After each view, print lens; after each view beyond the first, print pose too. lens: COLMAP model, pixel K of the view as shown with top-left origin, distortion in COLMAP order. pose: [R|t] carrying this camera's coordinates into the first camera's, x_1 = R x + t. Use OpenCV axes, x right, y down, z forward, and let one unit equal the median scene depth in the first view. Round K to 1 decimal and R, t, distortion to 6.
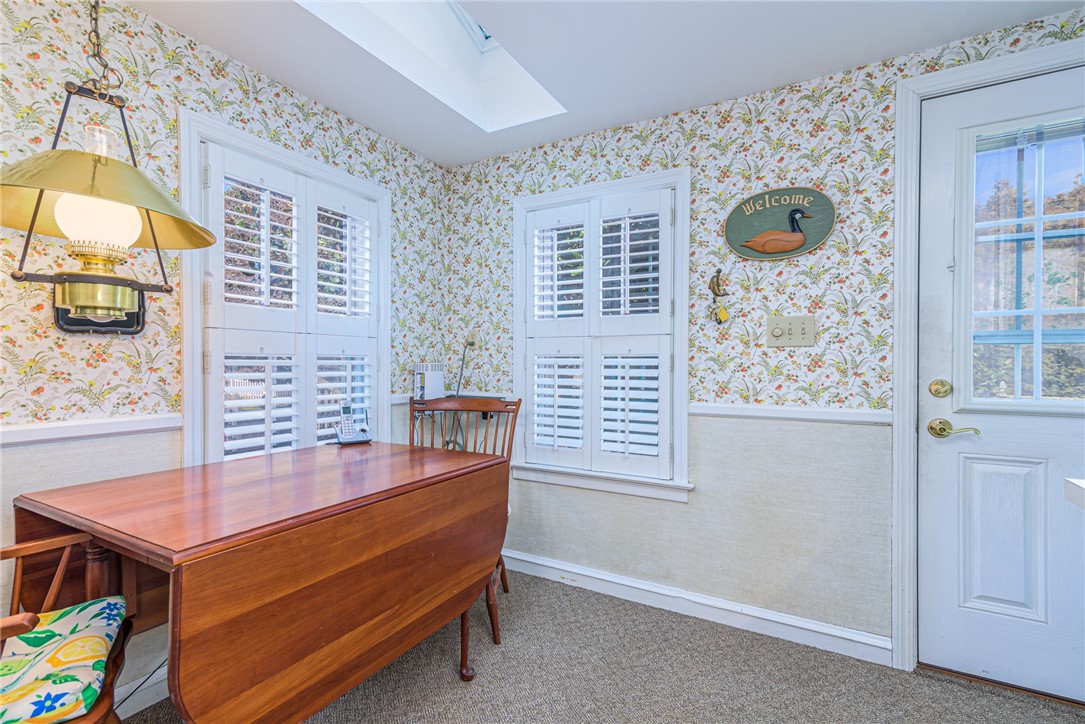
lens RADIAL K [[499.0, 0, 542.2], [0, 499.0, 365.6], [0, 0, 1]] dist [0.016195, -0.000095]
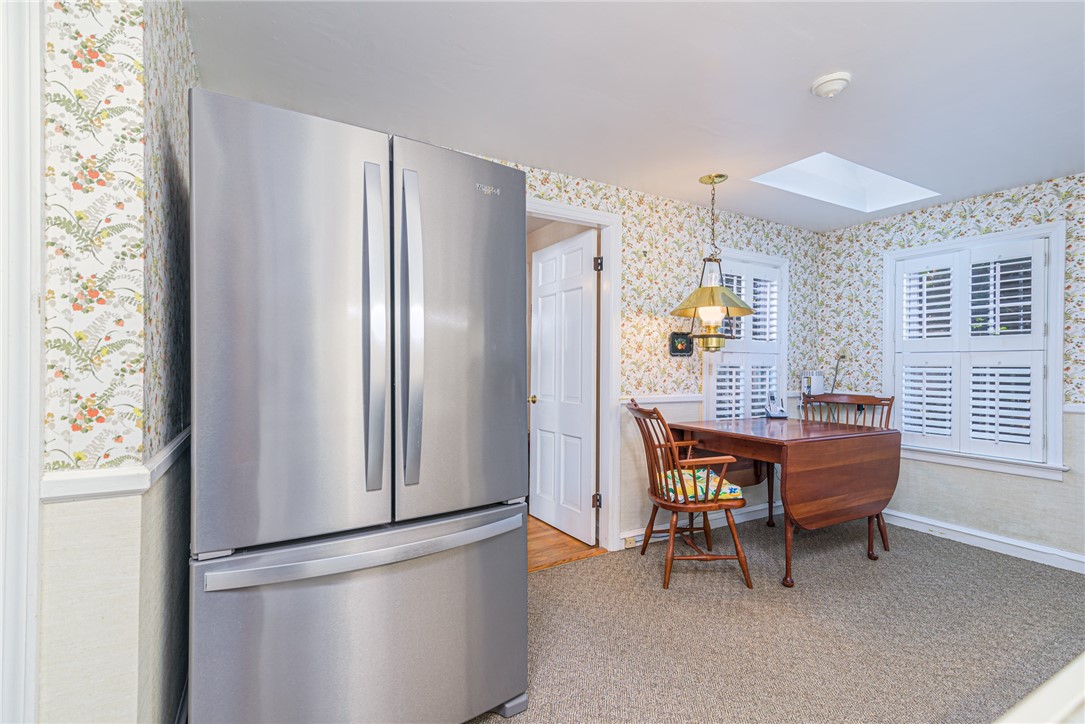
lens RADIAL K [[491.9, 0, 537.0], [0, 491.9, 365.1], [0, 0, 1]] dist [0.015374, -0.000609]
pose [[0.856982, 0.004475, -0.515327, -0.189395], [-0.011167, 0.999889, -0.009887, 0.002852], [0.515225, 0.014227, 0.856937, -0.738406]]
